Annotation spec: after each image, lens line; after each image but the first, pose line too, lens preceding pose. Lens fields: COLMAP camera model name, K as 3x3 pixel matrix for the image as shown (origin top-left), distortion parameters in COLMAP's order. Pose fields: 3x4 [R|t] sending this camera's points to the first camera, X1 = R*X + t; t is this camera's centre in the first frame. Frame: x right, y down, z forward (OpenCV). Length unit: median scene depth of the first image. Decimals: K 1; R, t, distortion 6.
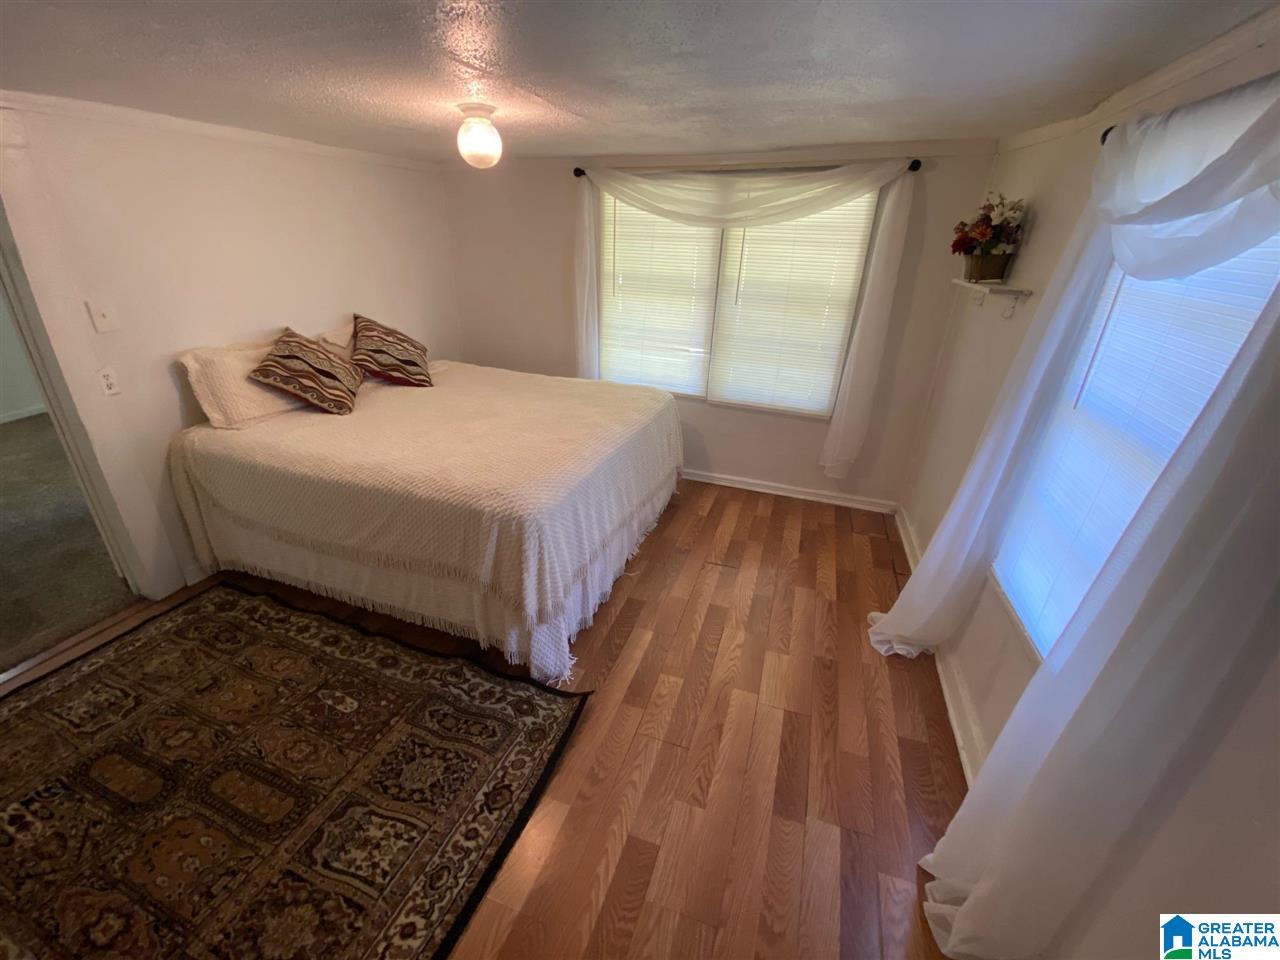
lens RADIAL K [[518.4, 0, 640.0], [0, 518.4, 480.0], [0, 0, 1]] dist [0.019781, -0.014752]
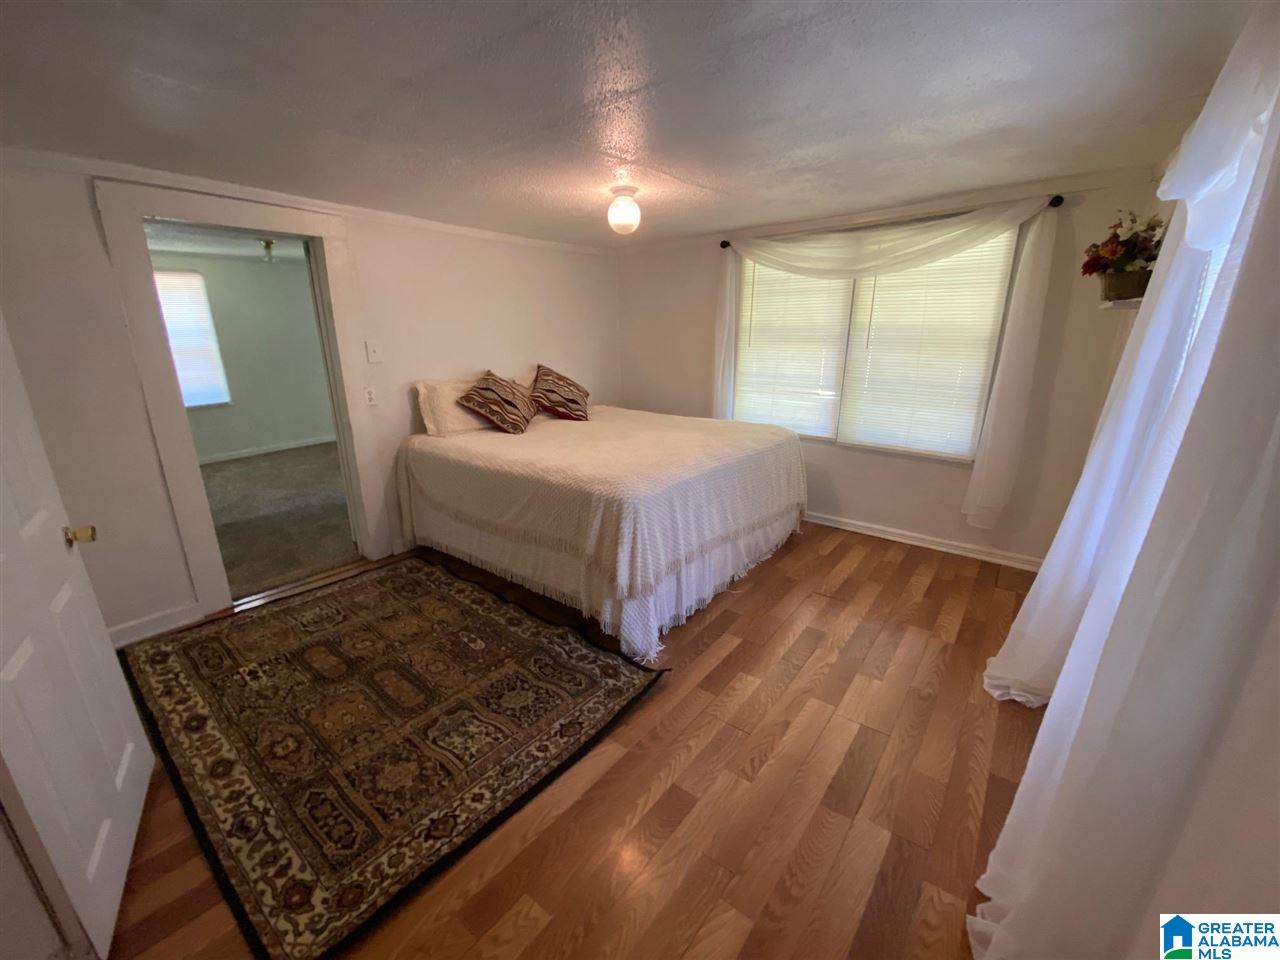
lens RADIAL K [[503.9, 0, 641.2], [0, 503.9, 473.8], [0, 0, 1]] dist [0.043243, -0.015837]
pose [[0.950598, 0.060781, -0.304417, 0.142347], [-0.103618, 0.986528, -0.126594, 0.132959], [0.292621, 0.151883, 0.944089, -0.083711]]
